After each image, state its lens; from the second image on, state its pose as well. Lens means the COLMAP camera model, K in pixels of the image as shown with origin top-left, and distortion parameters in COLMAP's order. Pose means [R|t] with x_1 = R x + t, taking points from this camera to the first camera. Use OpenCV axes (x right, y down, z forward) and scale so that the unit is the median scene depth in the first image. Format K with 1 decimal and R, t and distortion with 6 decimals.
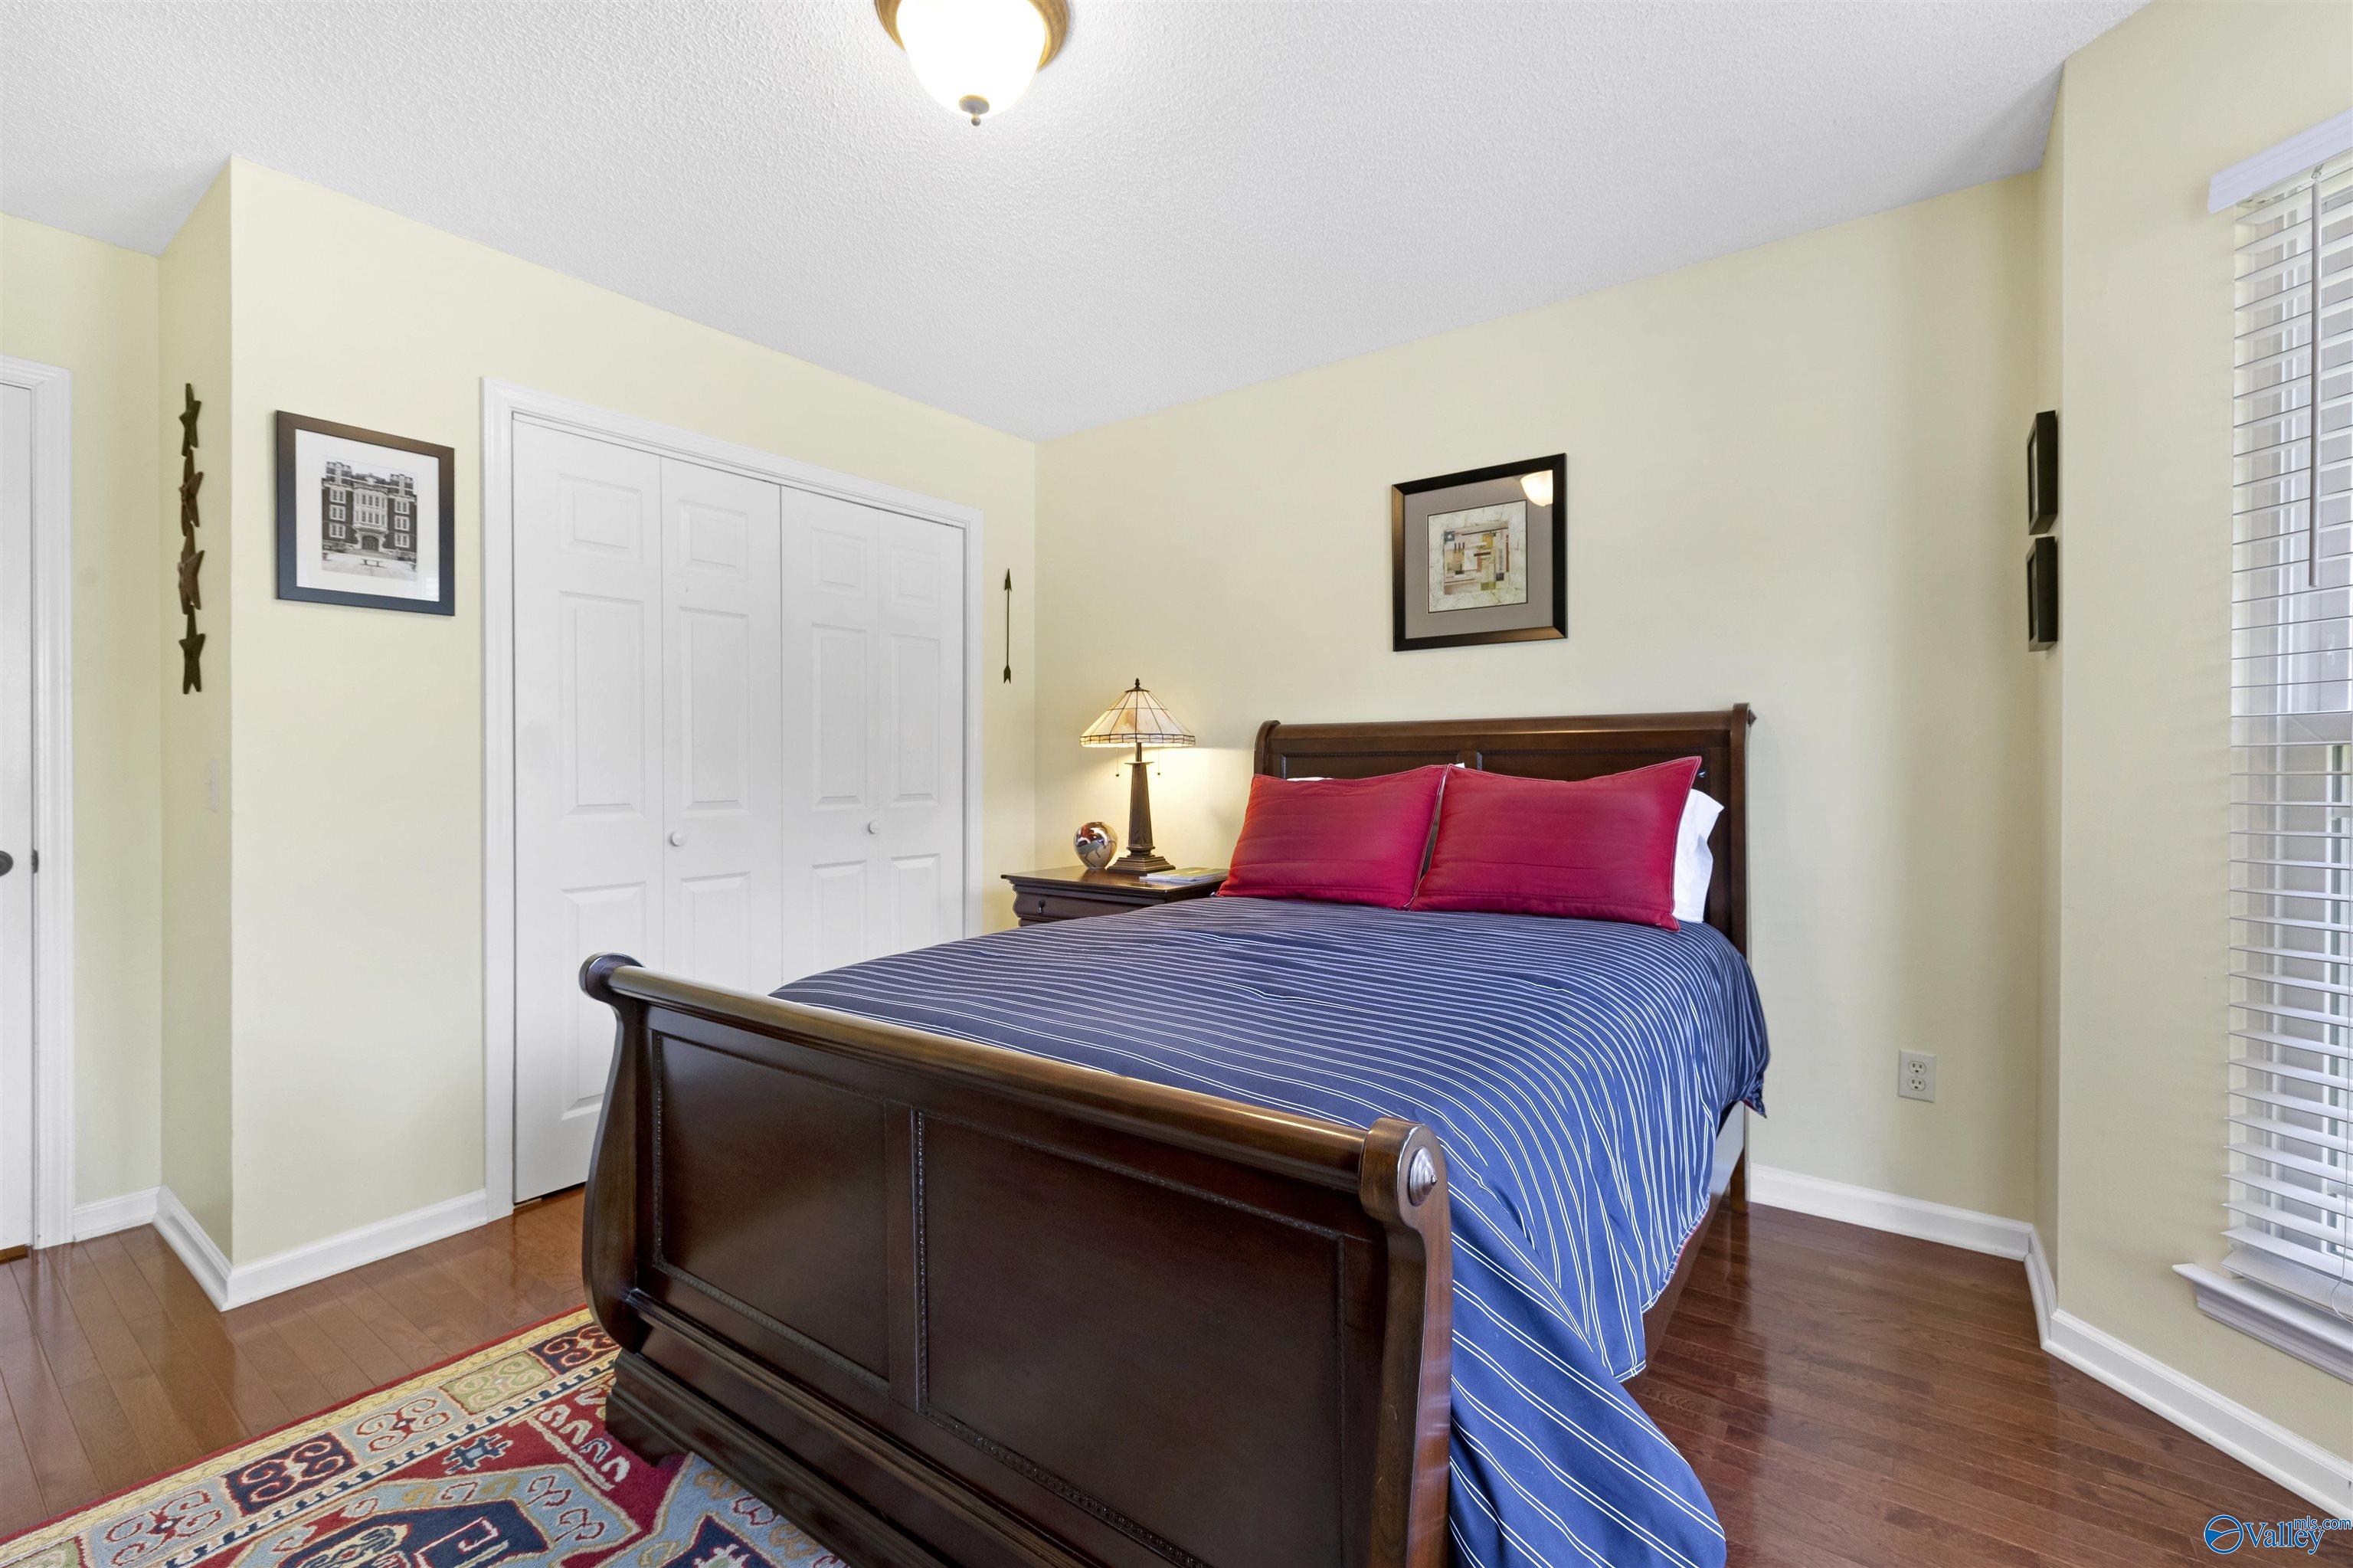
lens RADIAL K [[1016.4, 0, 1176.5], [0, 1016.4, 784.0], [0, 0, 1]] dist [0.000438, 0.000148]
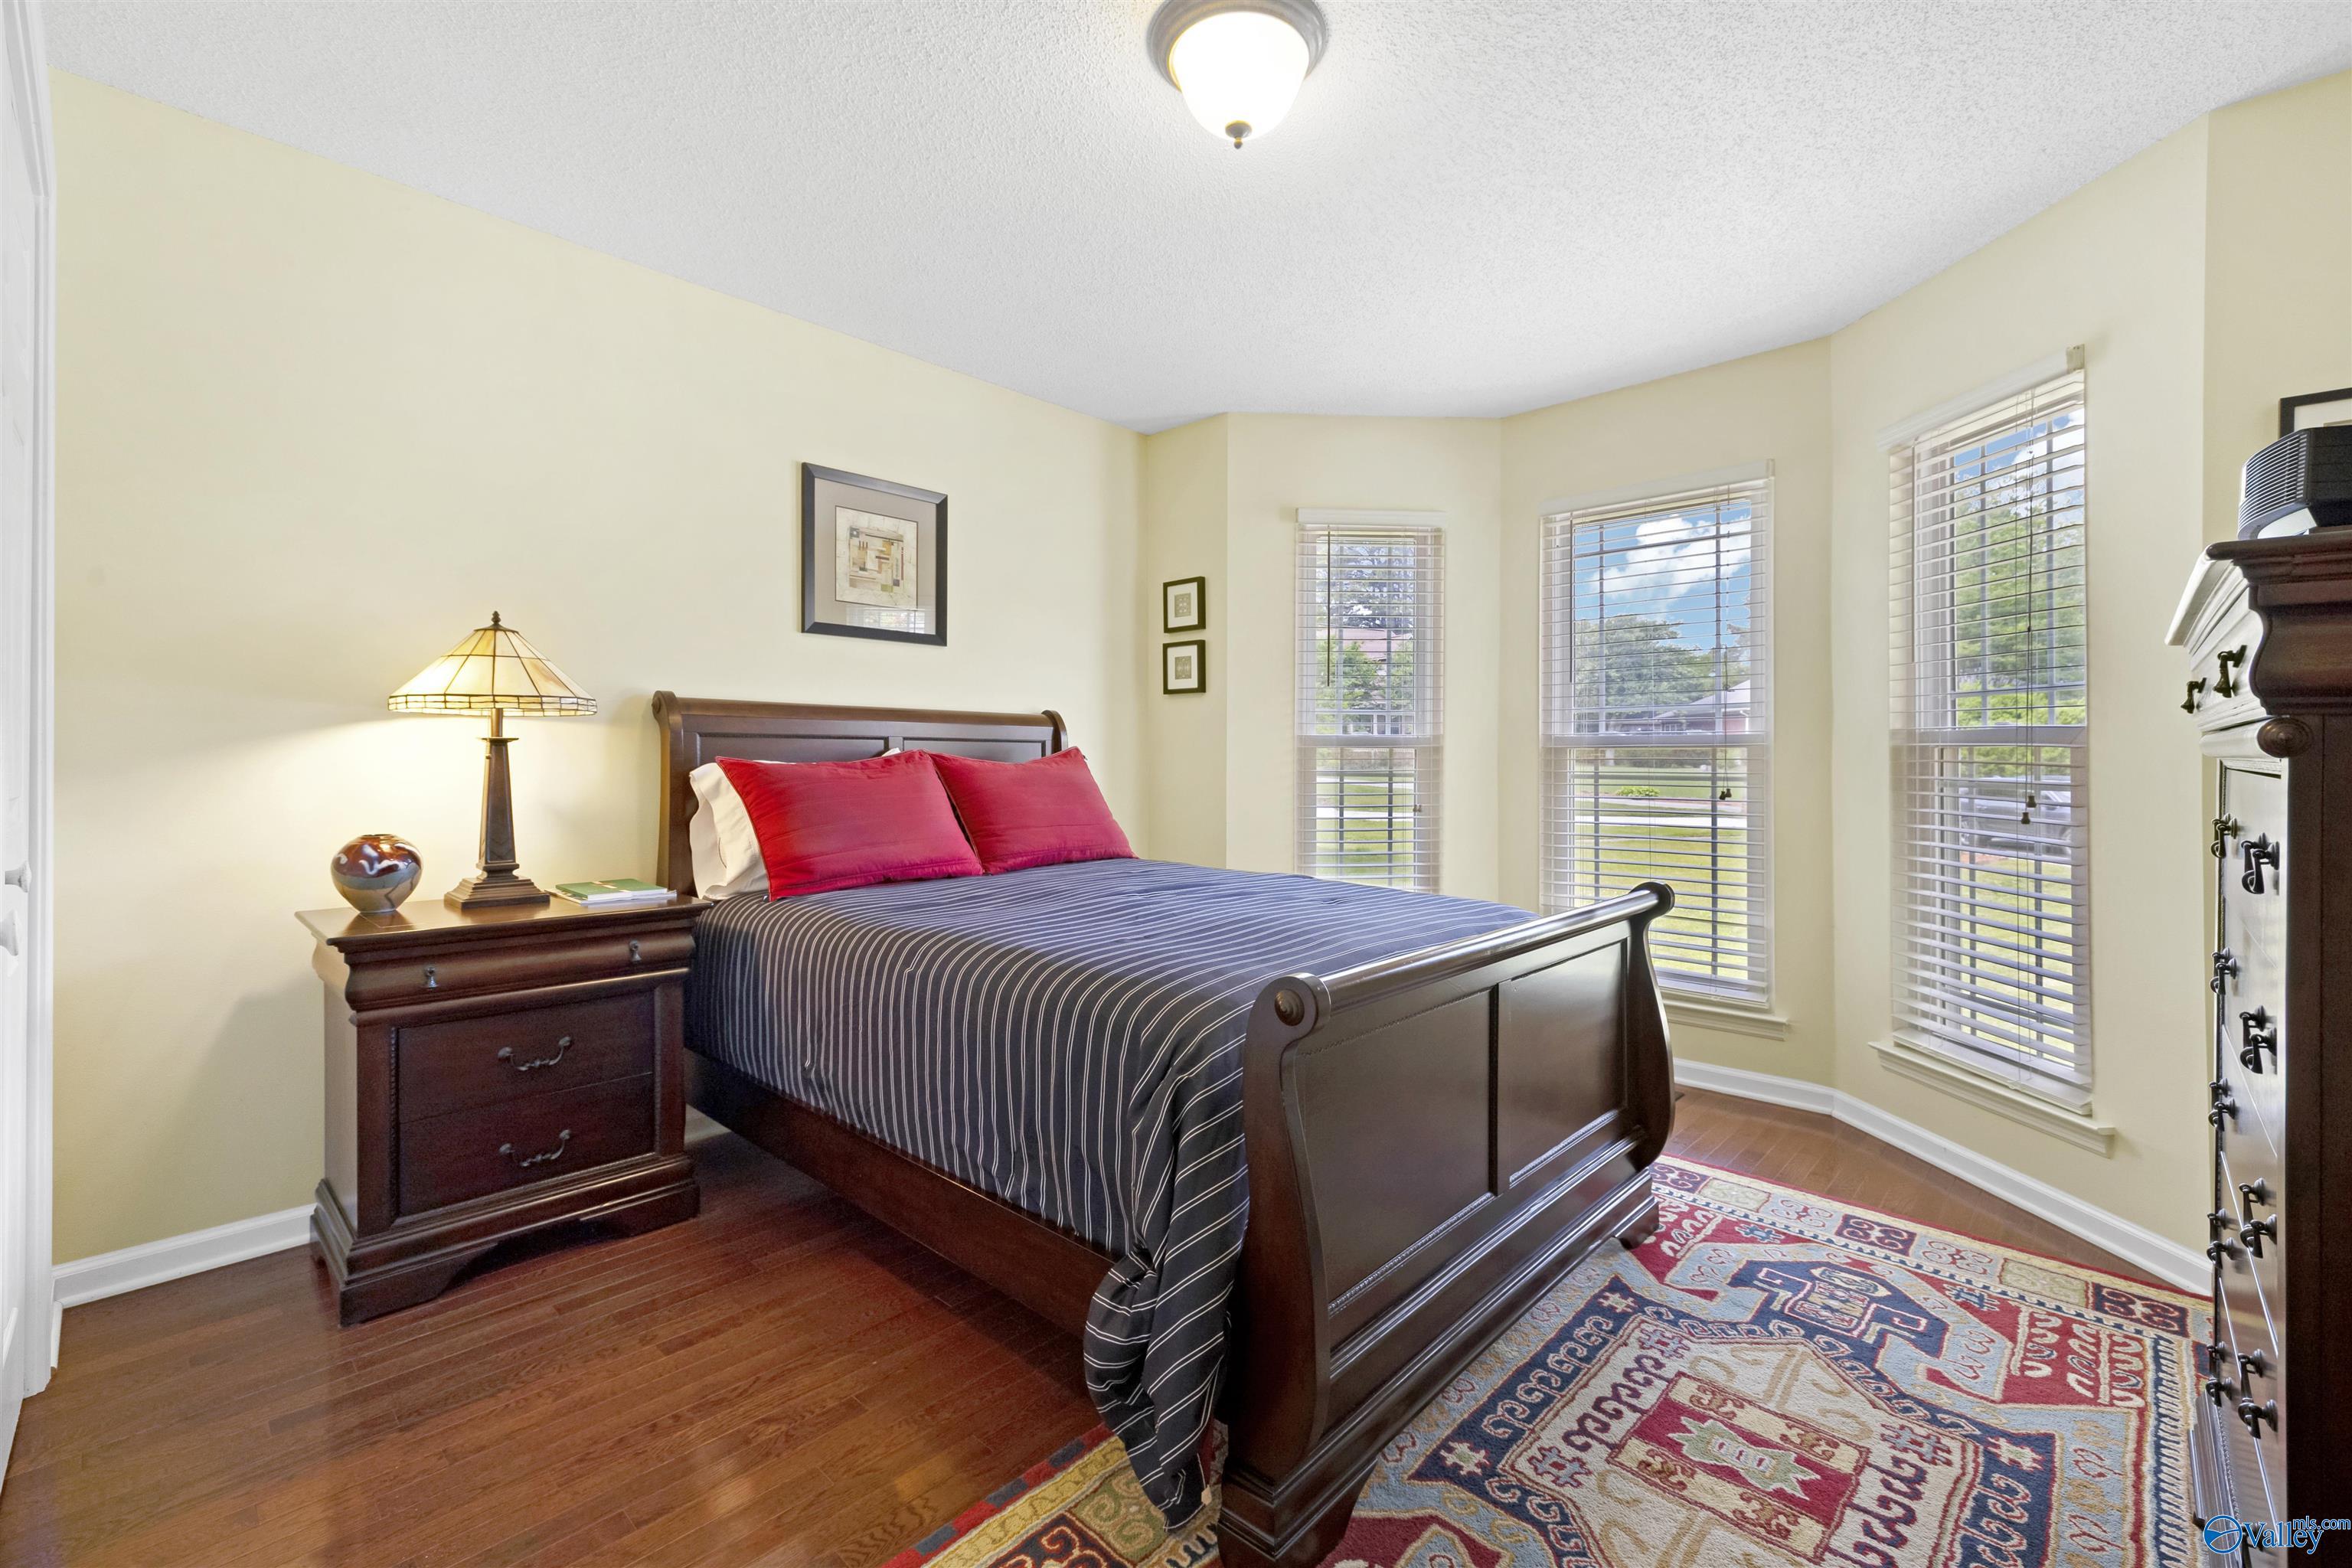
lens RADIAL K [[998.4, 0, 1182.0], [0, 998.4, 779.6], [0, 0, 1]] dist [0.000525, 0.000118]
pose [[0.133967, -0.010692, 0.990928, -0.713408], [0.015022, 0.999849, 0.008757, 0.008458], [-0.990872, 0.013712, 0.134108, 0.527163]]
